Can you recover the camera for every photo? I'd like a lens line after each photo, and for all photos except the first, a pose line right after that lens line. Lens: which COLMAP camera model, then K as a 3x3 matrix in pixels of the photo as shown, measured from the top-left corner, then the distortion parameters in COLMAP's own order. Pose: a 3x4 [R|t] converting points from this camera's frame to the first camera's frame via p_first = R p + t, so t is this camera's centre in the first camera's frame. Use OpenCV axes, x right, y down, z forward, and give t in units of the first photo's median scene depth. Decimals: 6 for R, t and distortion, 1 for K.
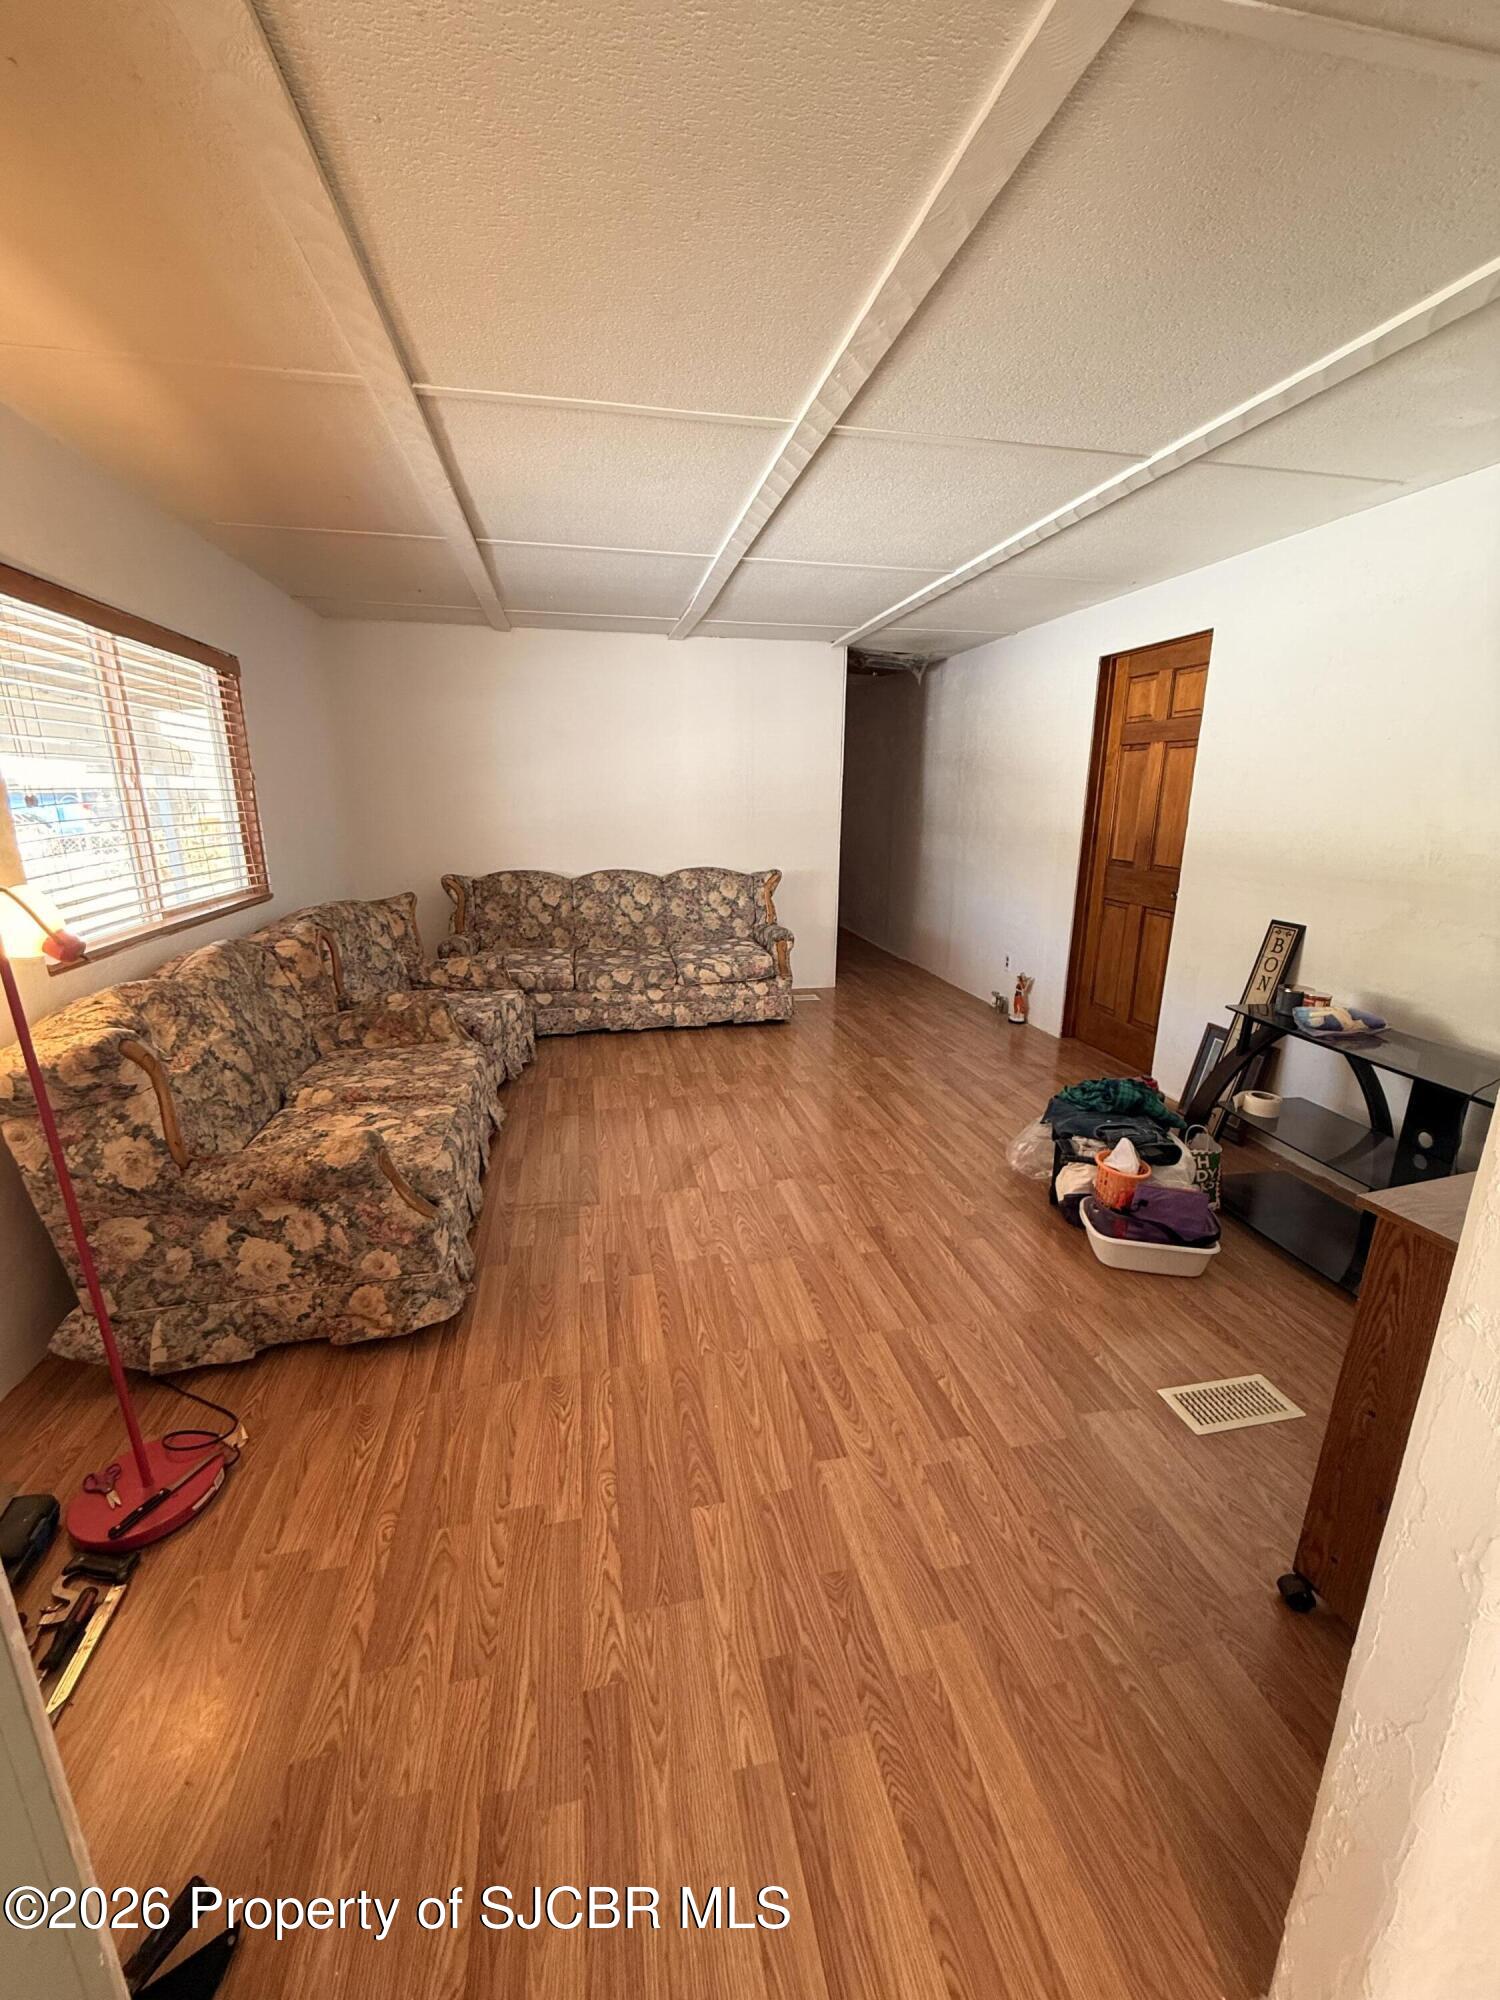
lens RADIAL K [[797.9, 0, 750.0], [0, 797.9, 1000.0], [0, 0, 1]] dist [-0.000650, -0.000021]
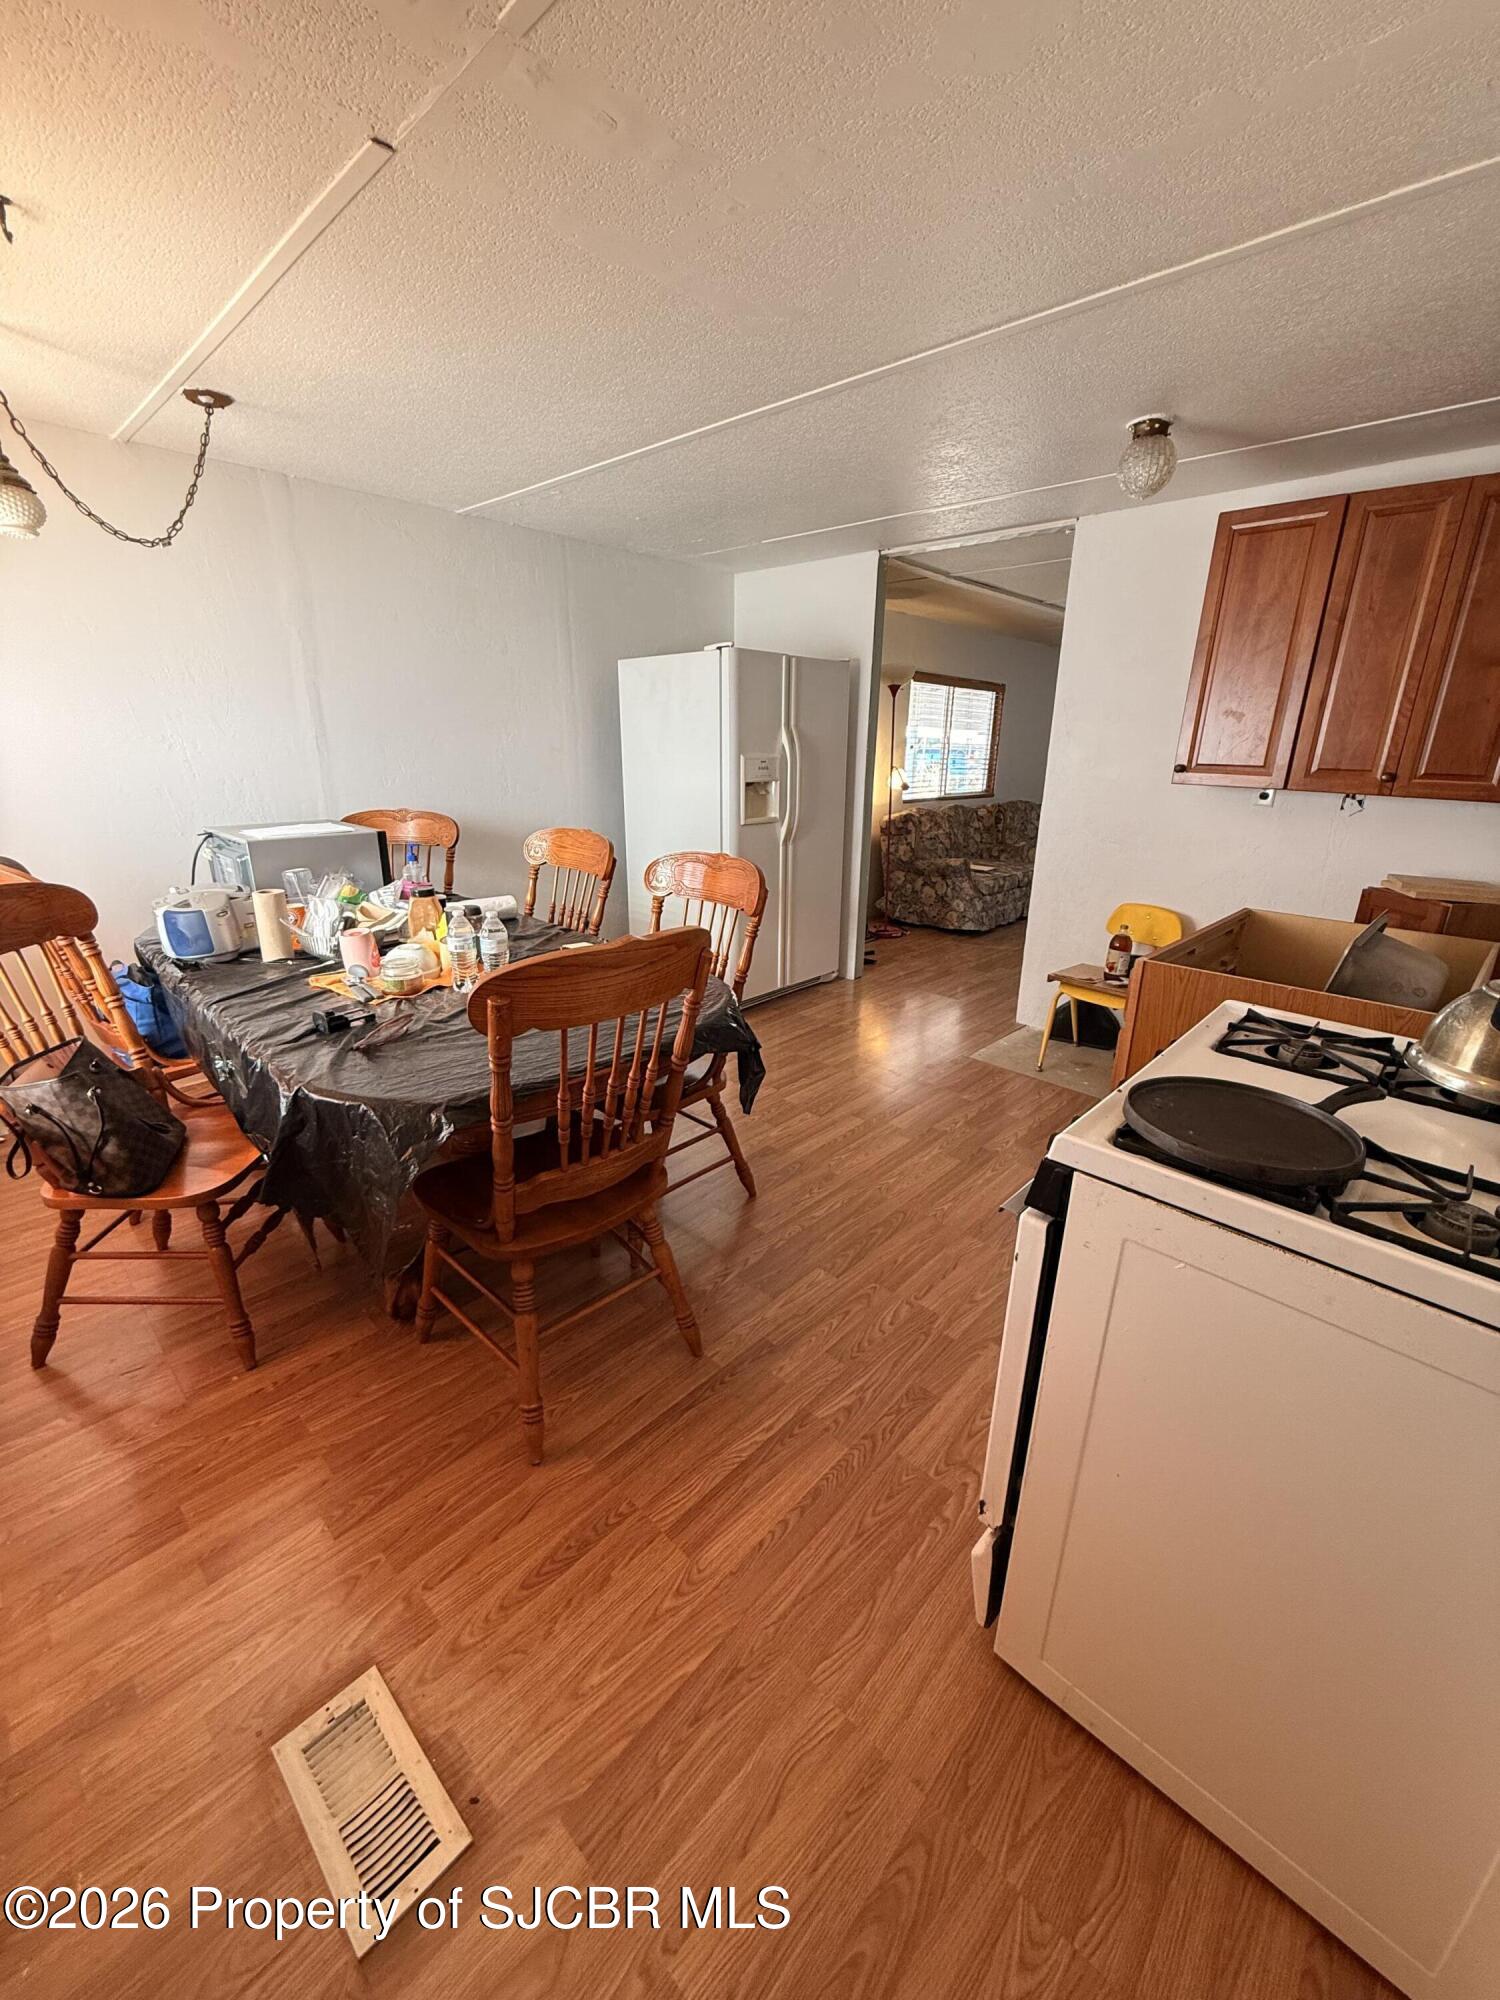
lens RADIAL K [[797.9, 0, 750.0], [0, 797.9, 1000.0], [0, 0, 1]] dist [-0.000650, -0.000021]
pose [[0.572091, 0.254091, -0.779839, 1.548735], [-0.218327, 0.963676, 0.153824, 0.393370], [0.790598, 0.082259, 0.606786, -1.437463]]
